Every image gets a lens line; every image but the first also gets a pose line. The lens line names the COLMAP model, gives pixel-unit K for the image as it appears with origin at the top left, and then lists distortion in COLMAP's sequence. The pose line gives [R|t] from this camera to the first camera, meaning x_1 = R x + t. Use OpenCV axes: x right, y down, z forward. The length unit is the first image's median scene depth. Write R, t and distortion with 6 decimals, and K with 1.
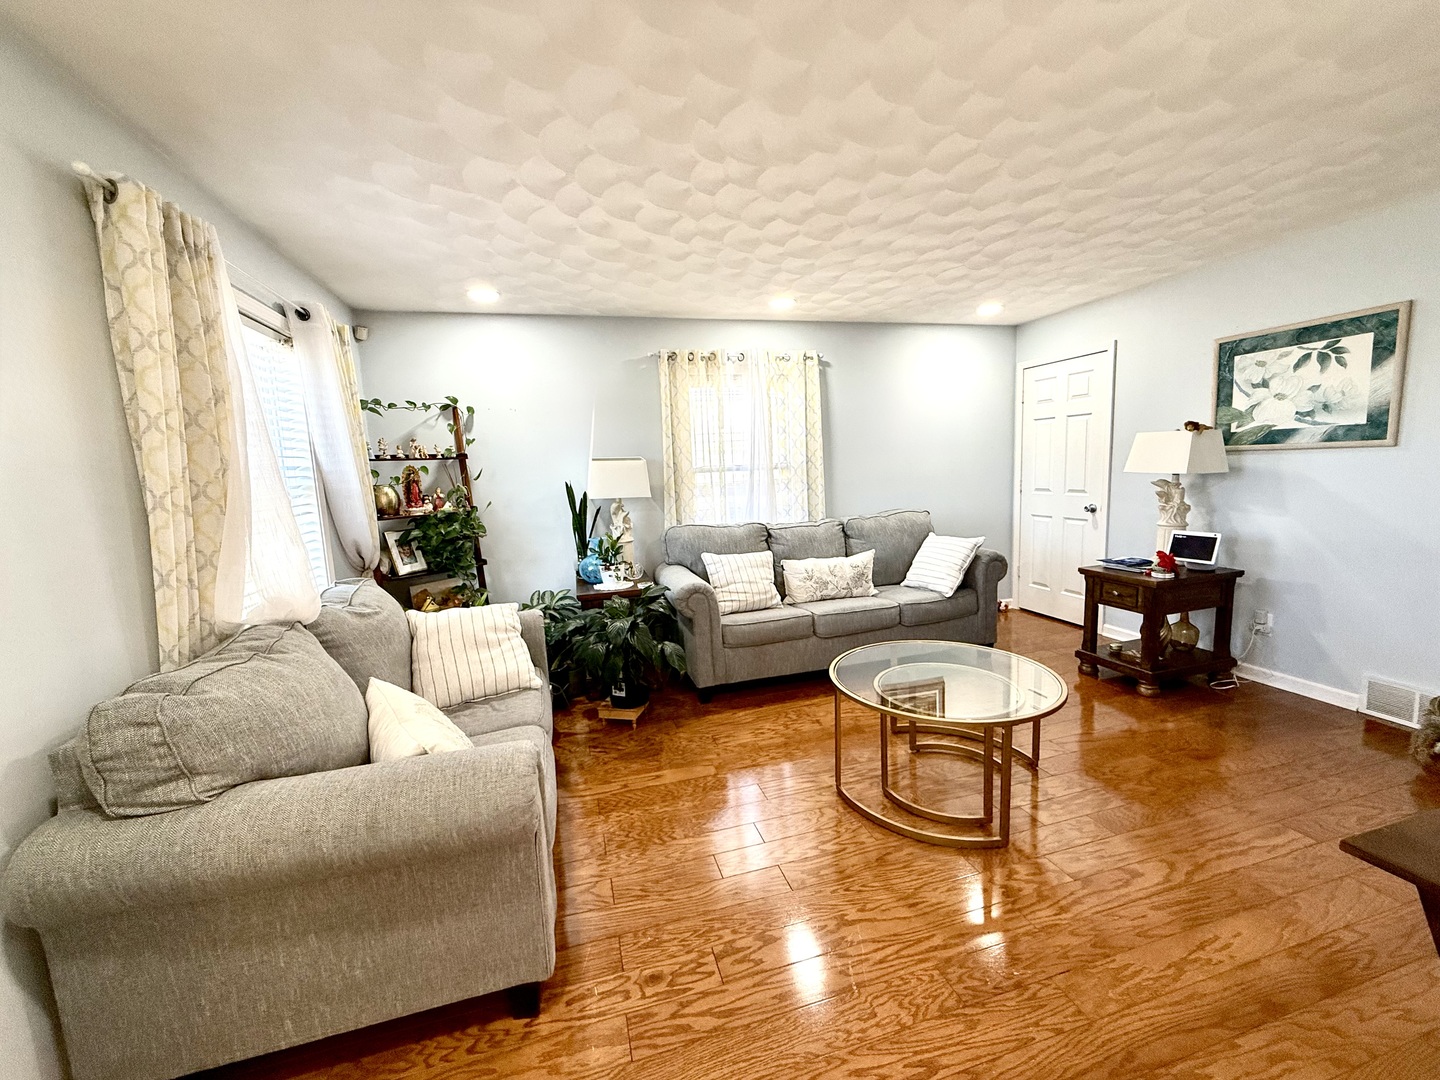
lens RADIAL K [[570.7, 0, 716.2], [0, 570.7, 540.1], [0, 0, 1]] dist [-0.002553, 0.000398]
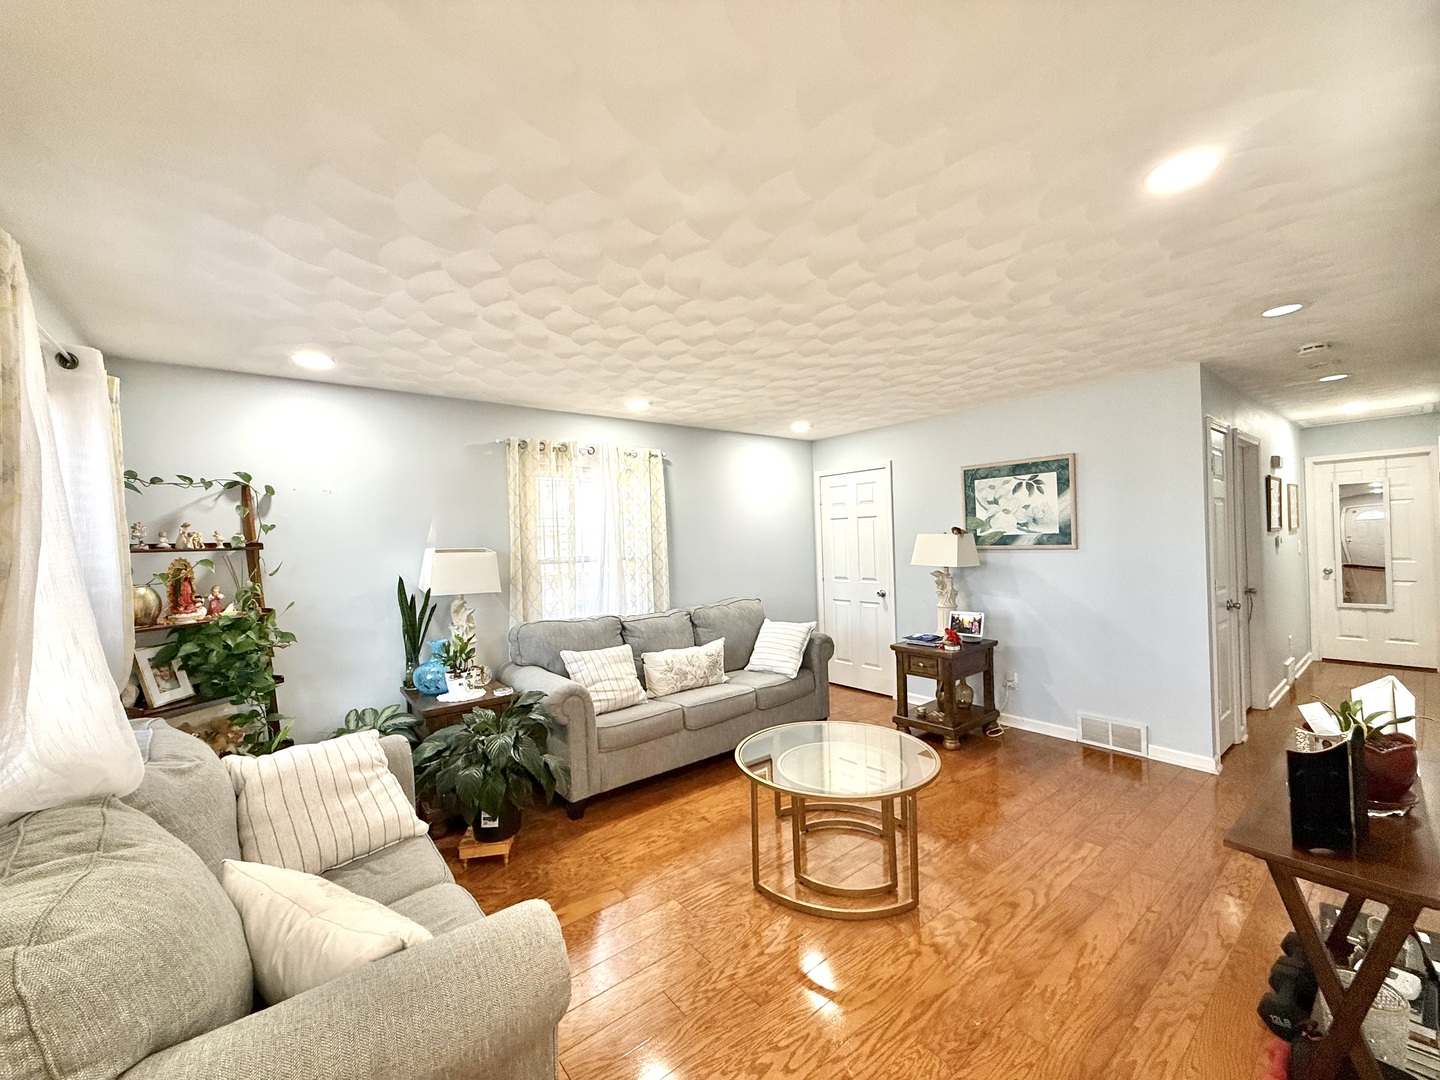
lens RADIAL K [[570.7, 0, 720.3], [0, 570.7, 540.3], [0, 0, 1]] dist [-0.002553, 0.000398]
pose [[0.920684, 0.015699, 0.389993, -0.190371], [0.041116, 0.989730, -0.136907, -0.022647], [-0.388138, 0.142083, 0.910583, 0.021062]]
